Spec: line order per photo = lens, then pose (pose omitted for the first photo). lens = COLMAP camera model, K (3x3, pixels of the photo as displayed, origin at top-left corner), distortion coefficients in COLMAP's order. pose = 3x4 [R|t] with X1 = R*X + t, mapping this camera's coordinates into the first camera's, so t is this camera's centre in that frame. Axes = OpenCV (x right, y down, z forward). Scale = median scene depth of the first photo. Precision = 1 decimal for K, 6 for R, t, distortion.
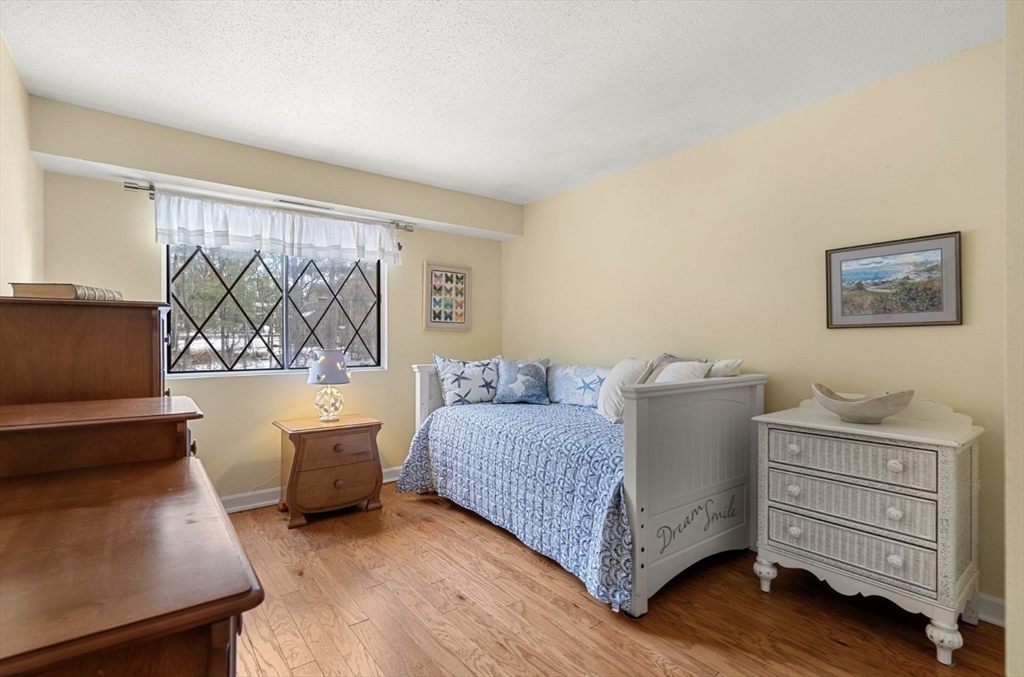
lens RADIAL K [[472.3, 0, 500.4], [0, 472.3, 335.7], [0, 0, 1]] dist [-0.014660, 0.000324]
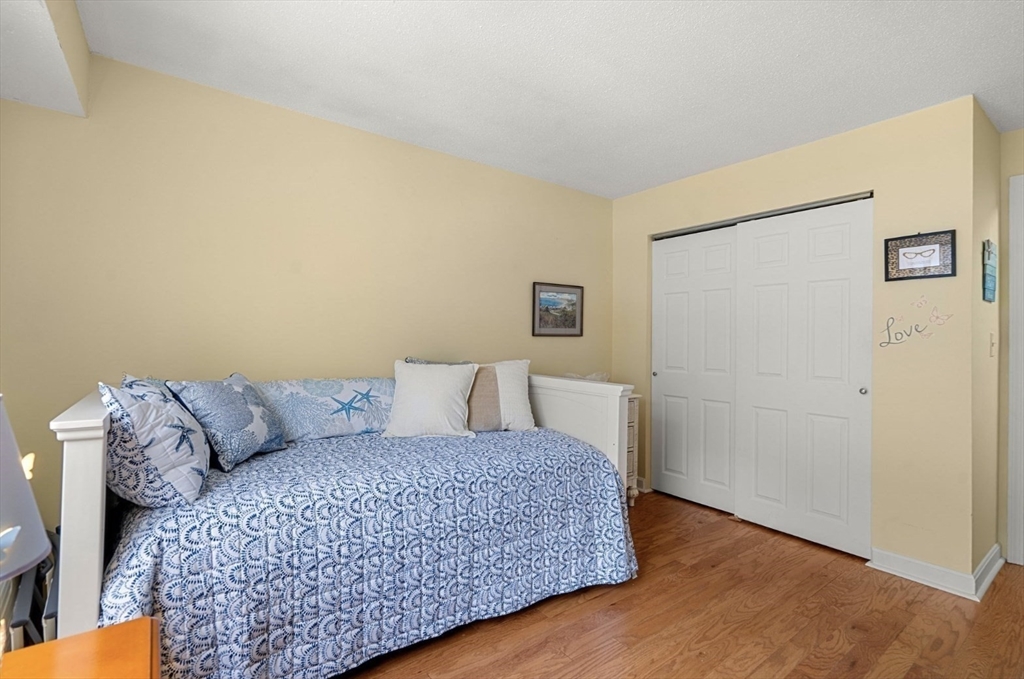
lens RADIAL K [[472.3, 0, 500.4], [0, 472.3, 336.7], [0, 0, 1]] dist [-0.014660, 0.000324]
pose [[0.014492, 0.010592, 0.999839, -0.770042], [-0.019683, 0.999753, -0.010306, 0.003964], [-0.999701, -0.019530, 0.014697, 1.090460]]
